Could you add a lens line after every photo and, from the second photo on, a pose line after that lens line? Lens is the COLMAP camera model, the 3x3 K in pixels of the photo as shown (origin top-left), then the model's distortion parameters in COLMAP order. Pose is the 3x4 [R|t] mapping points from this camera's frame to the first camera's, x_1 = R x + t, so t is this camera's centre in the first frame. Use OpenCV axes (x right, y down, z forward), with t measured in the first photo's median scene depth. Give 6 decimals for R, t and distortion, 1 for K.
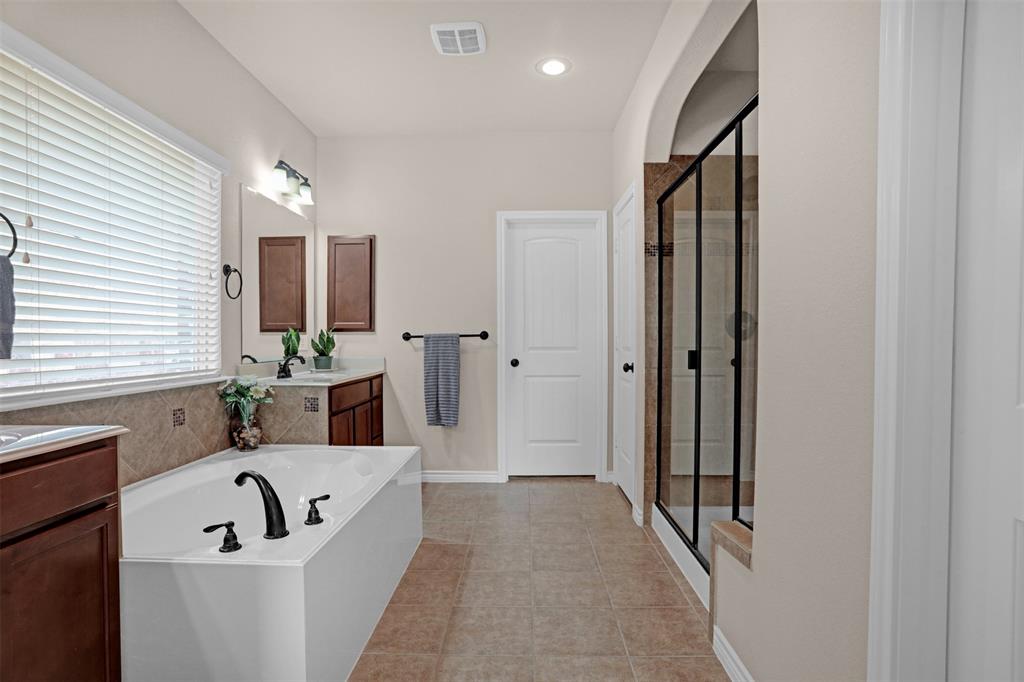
lens RADIAL K [[515.9, 0, 513.2], [0, 515.9, 334.2], [0, 0, 1]] dist [-0.076316, 0.034838]
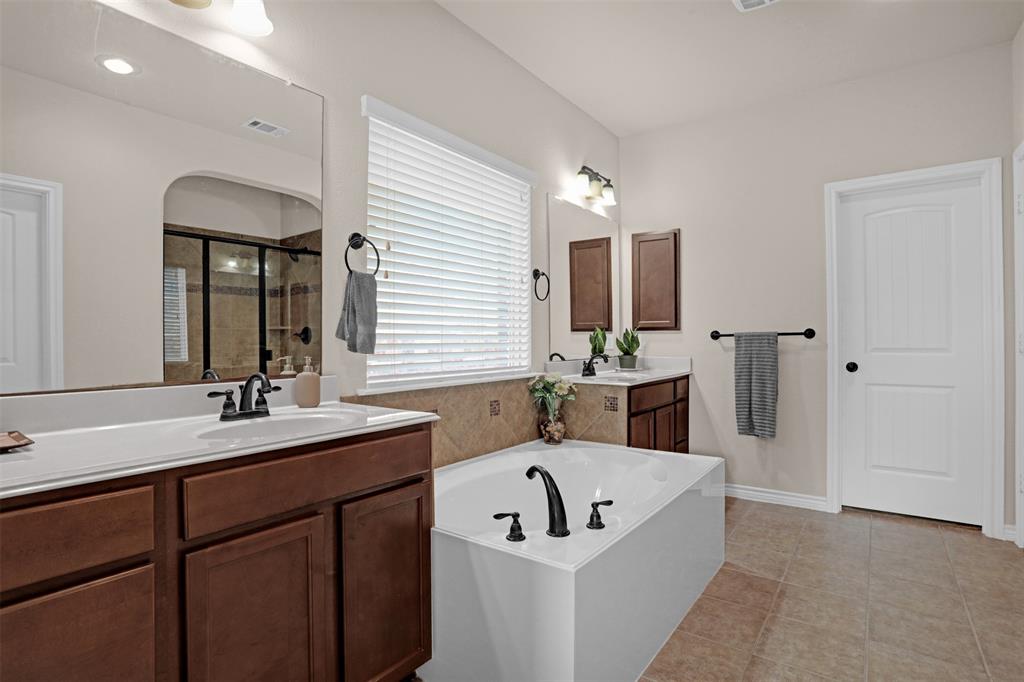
lens RADIAL K [[515.9, 0, 513.2], [0, 515.9, 334.2], [0, 0, 1]] dist [-0.076316, 0.034838]
pose [[0.820599, -0.005129, -0.571482, 0.022382], [0.006022, 0.999982, -0.000328, 0.001035], [0.571473, -0.003172, 0.820615, 0.065065]]
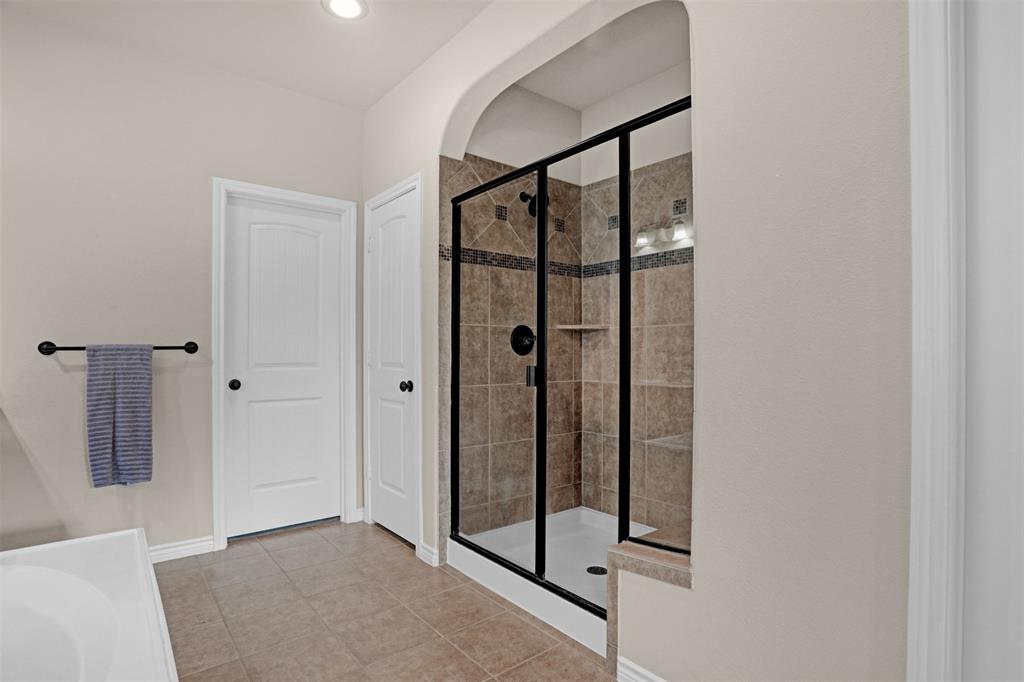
lens RADIAL K [[514.4, 0, 510.9], [0, 514.4, 346.3], [0, 0, 1]] dist [-0.076959, 0.034167]
pose [[0.759733, 0.010120, 0.650156, -0.224784], [-0.007841, 0.999949, -0.006401, 0.002031], [-0.650188, -0.000235, 0.759774, 0.250346]]
